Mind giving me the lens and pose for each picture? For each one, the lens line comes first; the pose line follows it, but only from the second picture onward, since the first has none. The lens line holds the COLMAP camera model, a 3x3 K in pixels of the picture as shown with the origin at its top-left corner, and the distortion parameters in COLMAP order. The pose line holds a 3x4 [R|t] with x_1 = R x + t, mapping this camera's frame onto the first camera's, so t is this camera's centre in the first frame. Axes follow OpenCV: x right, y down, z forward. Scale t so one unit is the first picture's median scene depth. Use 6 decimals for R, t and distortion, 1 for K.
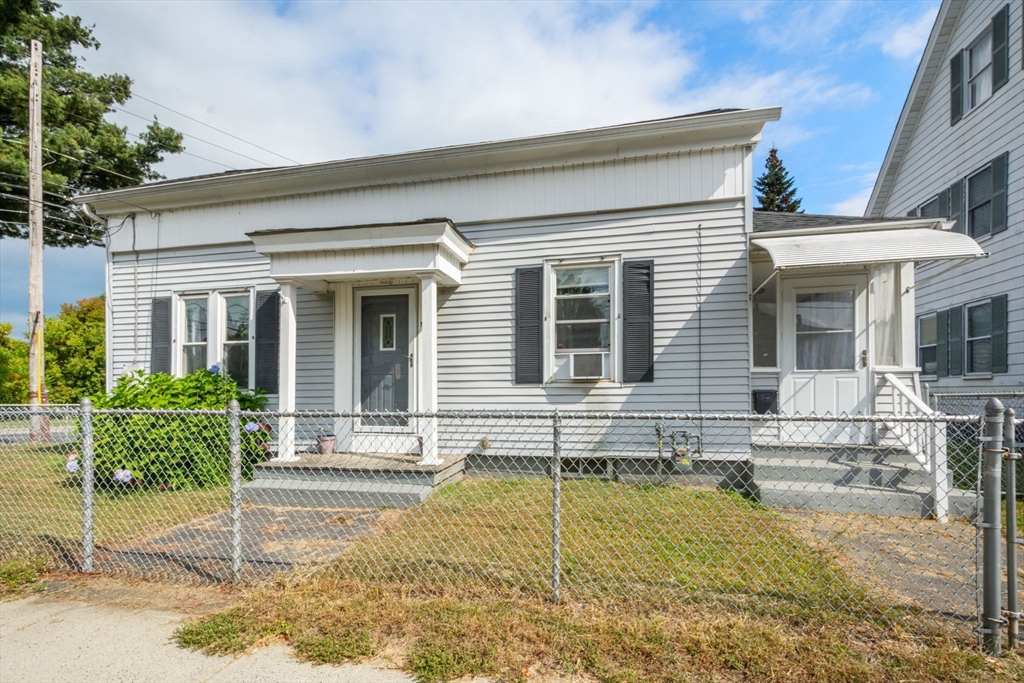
lens RADIAL K [[465.7, 0, 512.8], [0, 465.7, 390.0], [0, 0, 1]] dist [0.002601, -0.000534]
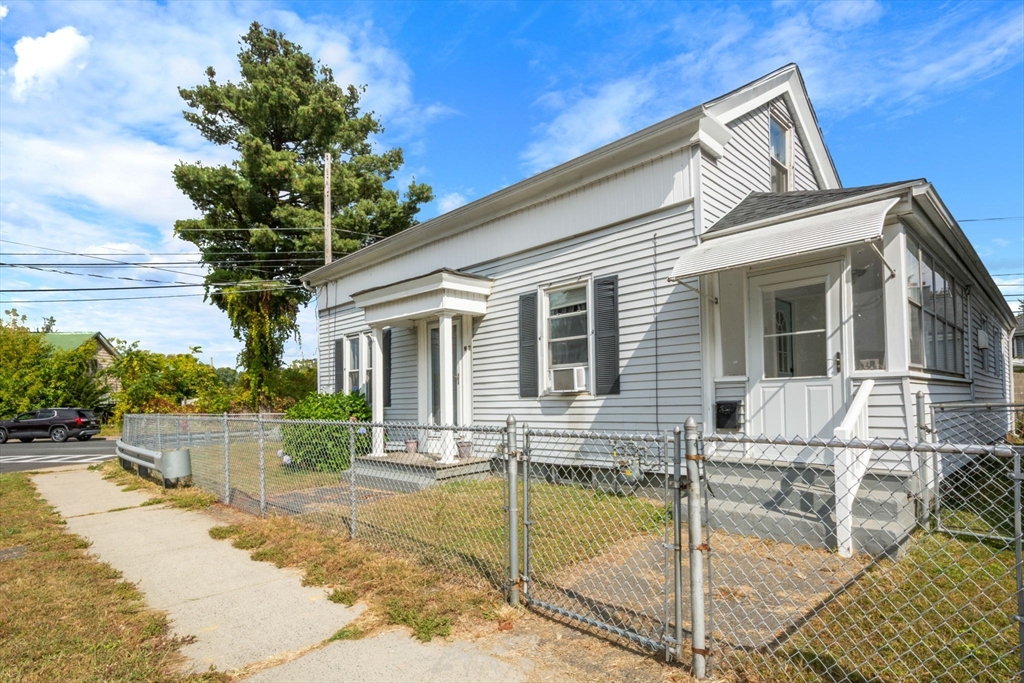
lens RADIAL K [[534.8, 0, 511.9], [0, 534.8, 390.8], [0, 0, 1]] dist [-0.000302, -0.000299]
pose [[0.839896, -0.020643, -0.542354, 0.719562], [0.014812, 0.999776, -0.015115, -0.010111], [0.542545, 0.004661, 0.840014, -0.108594]]
